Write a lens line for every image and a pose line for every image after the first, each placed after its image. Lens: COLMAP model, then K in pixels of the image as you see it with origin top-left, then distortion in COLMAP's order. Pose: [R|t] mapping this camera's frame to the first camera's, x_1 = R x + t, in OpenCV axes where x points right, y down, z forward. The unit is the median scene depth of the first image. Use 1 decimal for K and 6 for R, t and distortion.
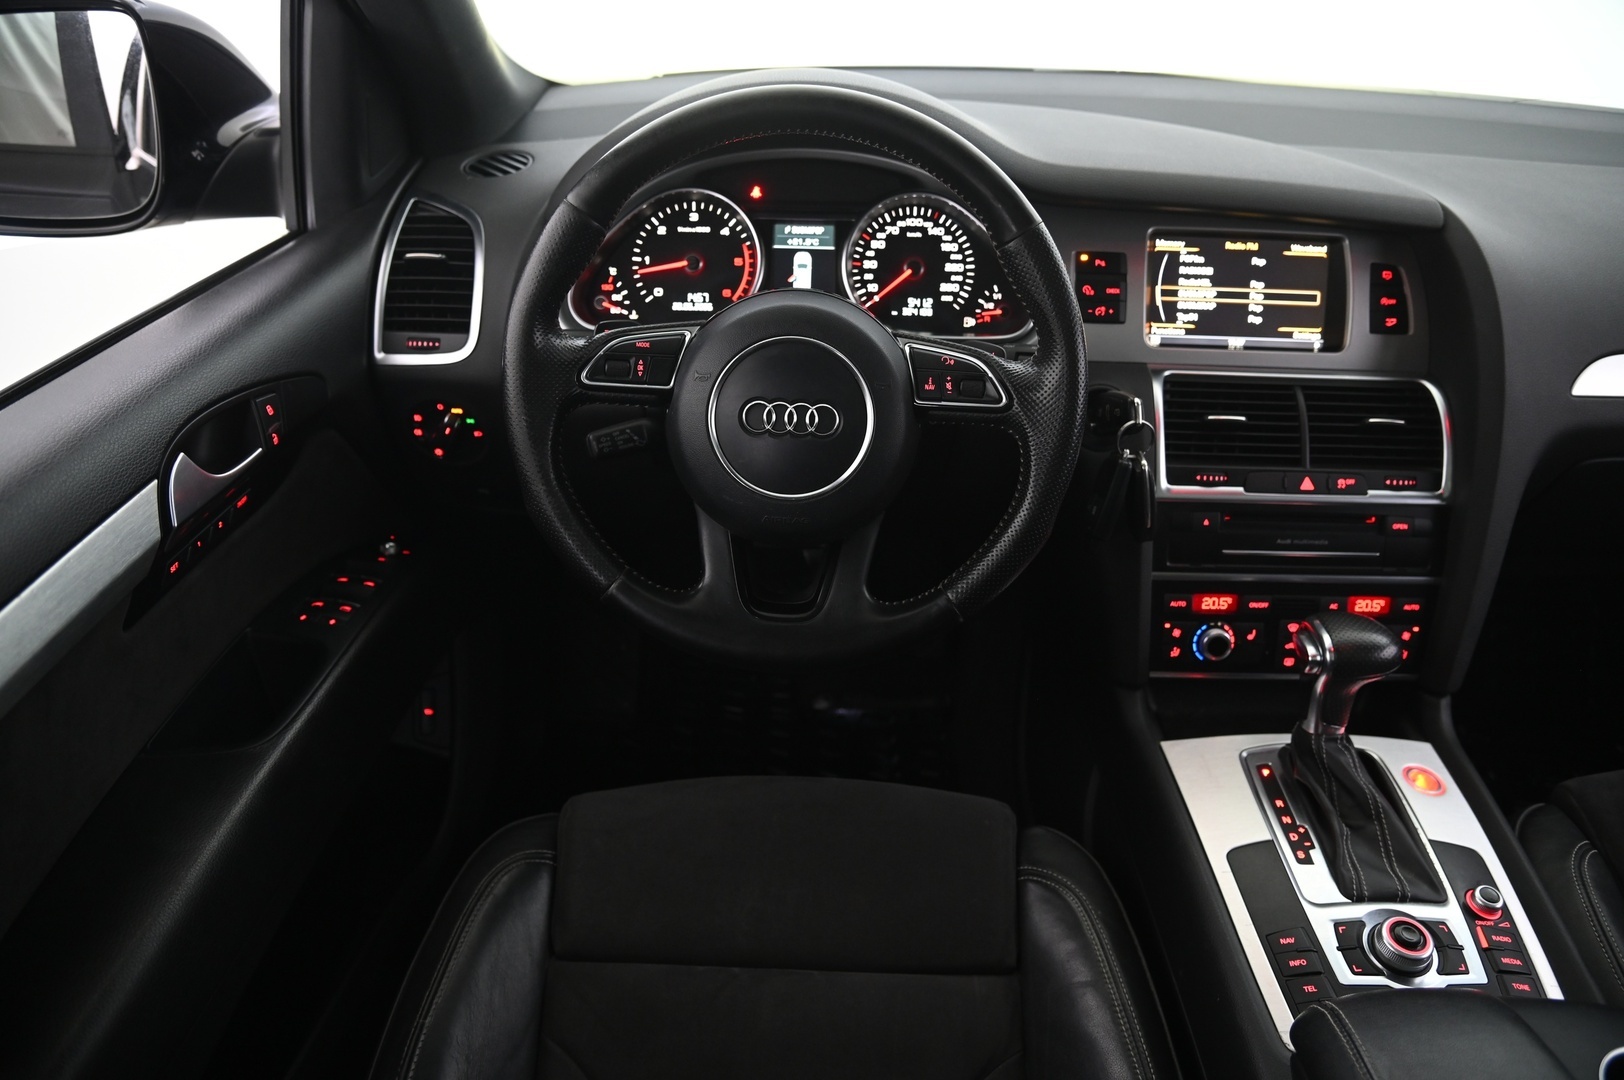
lens RADIAL K [[1095.6, 0, 812.0], [0, 1095.6, 540.0], [0, 0, 1]] dist [-0.130707, 0.078435]
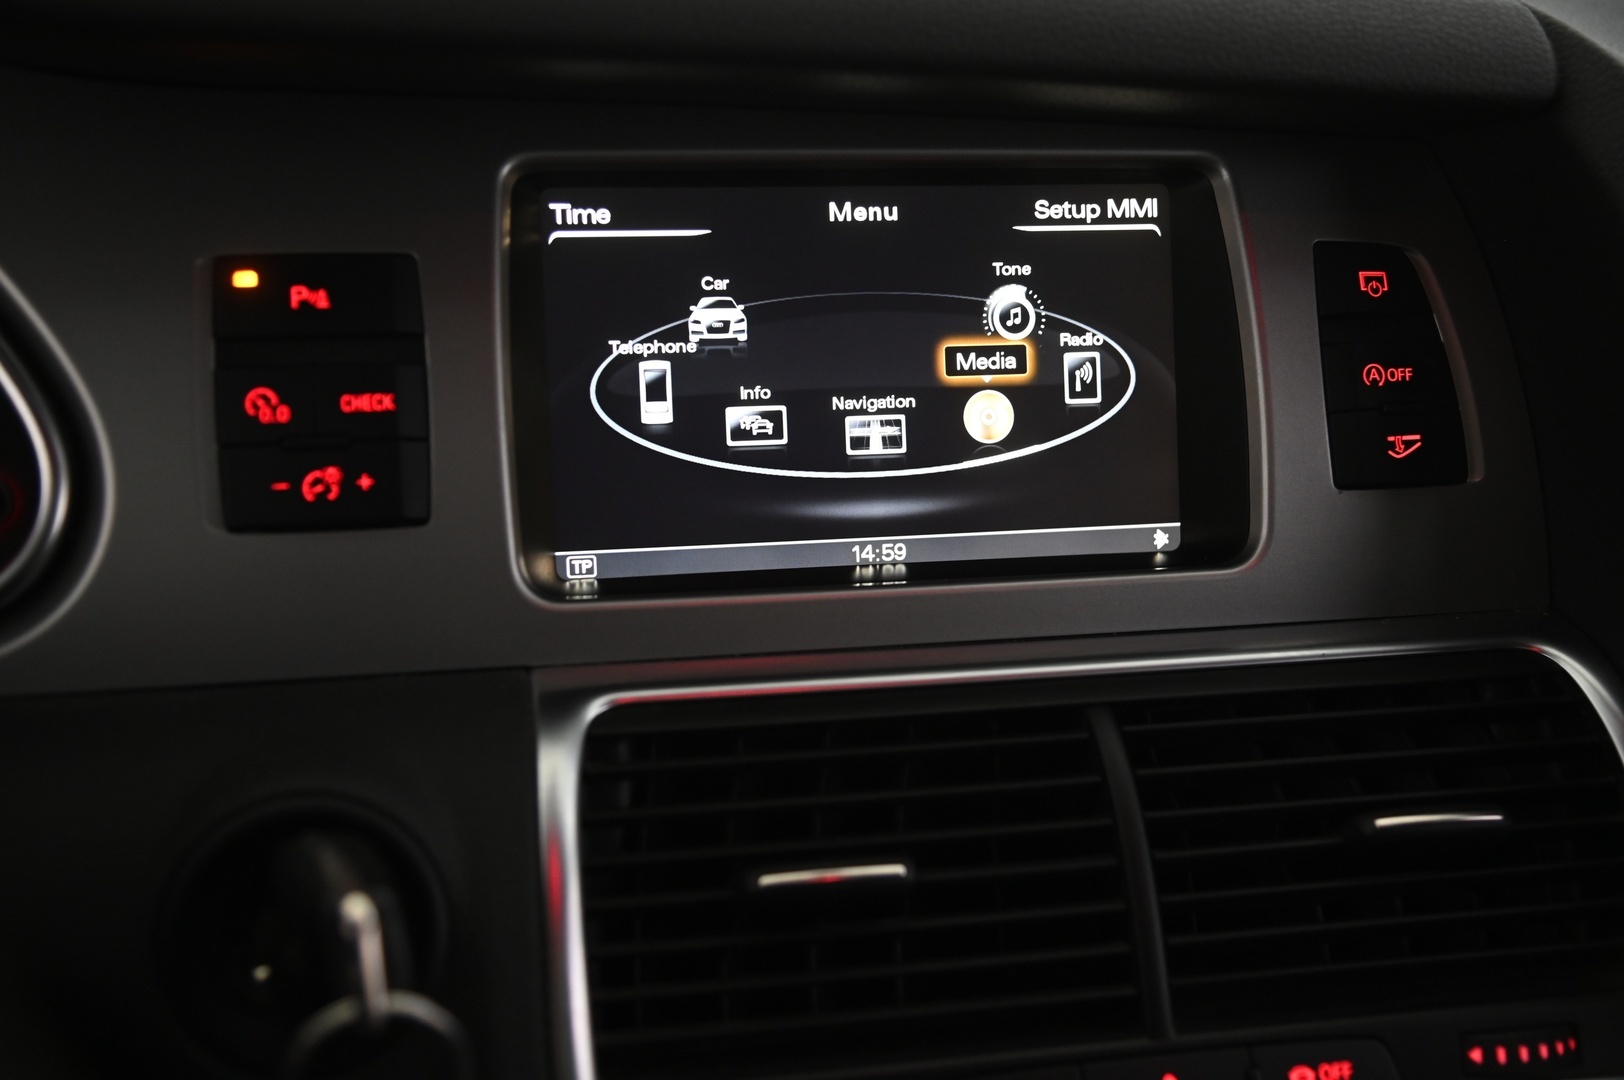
lens RADIAL K [[1904.6, 0, 812.0], [0, 1904.6, 540.0], [0, 0, 1]] dist [0.074538, 0.046649]
pose [[0.972494, -0.063190, 0.224193, 0.269727], [0.095384, 0.986133, -0.135804, -0.123180], [-0.212503, 0.153453, 0.965036, 0.527602]]
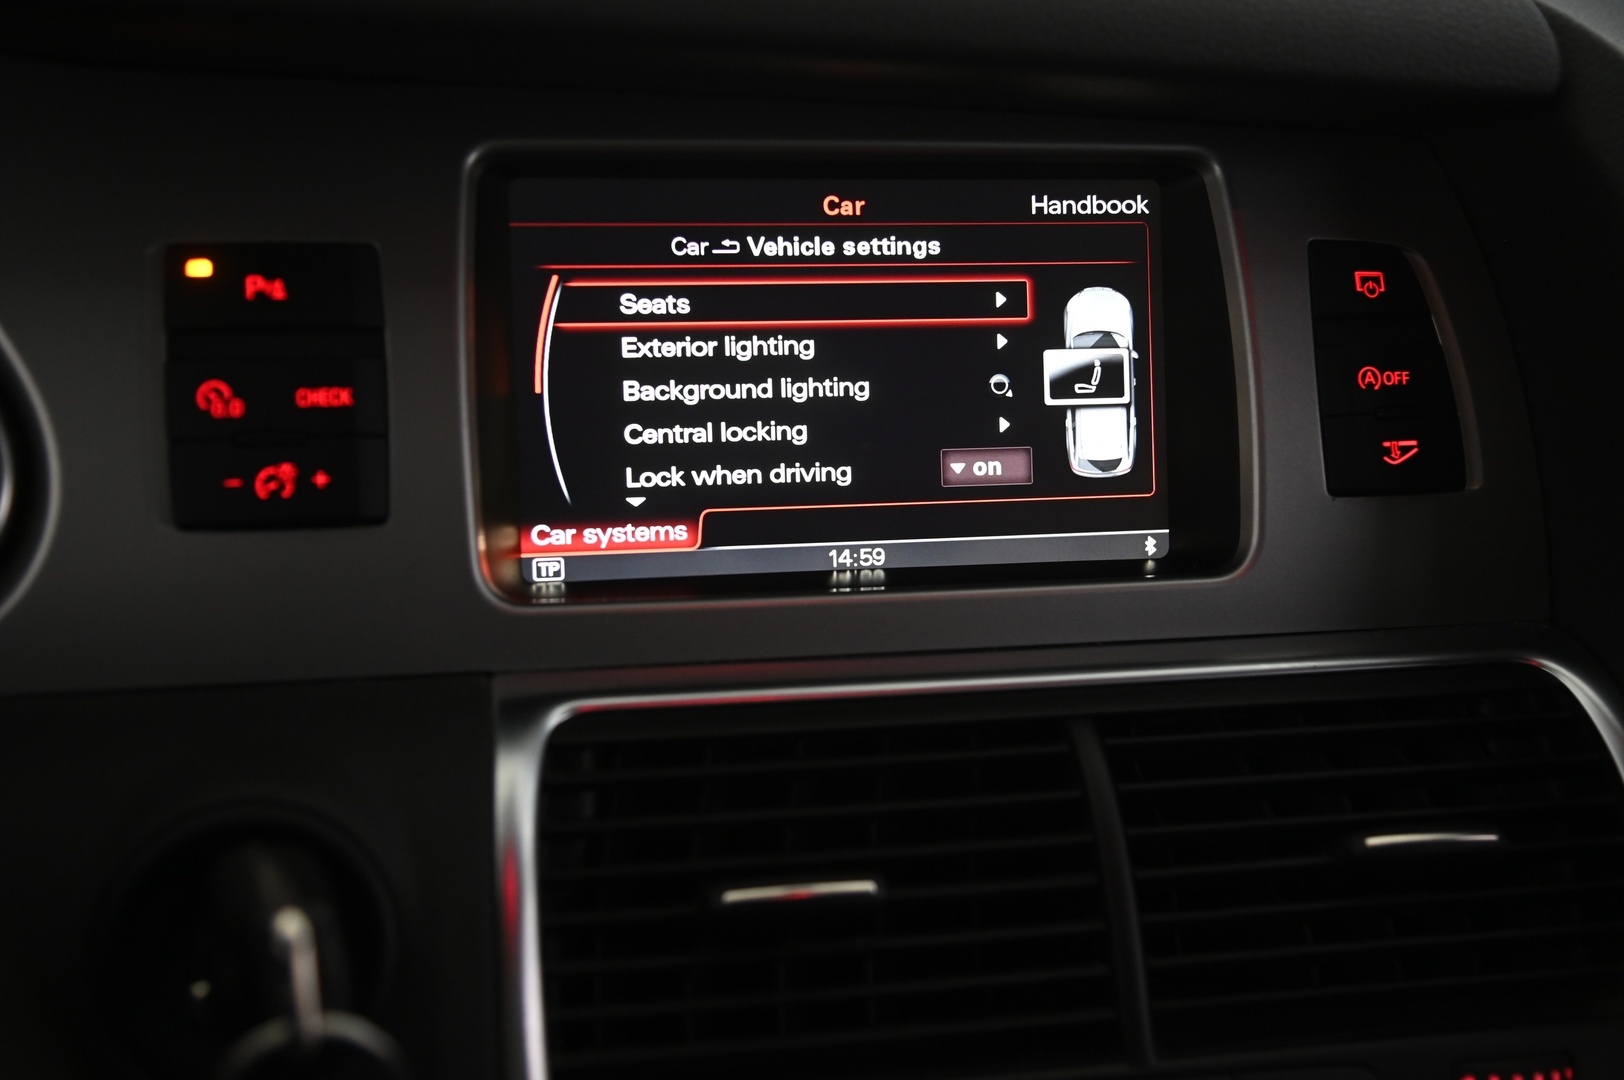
lens RADIAL K [[1912.0, 0, 812.0], [0, 1912.0, 540.0], [0, 0, 1]] dist [0.078463, 0.032004]
pose [[0.973855, -0.054179, 0.220616, 0.280564], [0.086241, 0.986615, -0.138396, -0.124171], [-0.210164, 0.153804, 0.965492, 0.539135]]
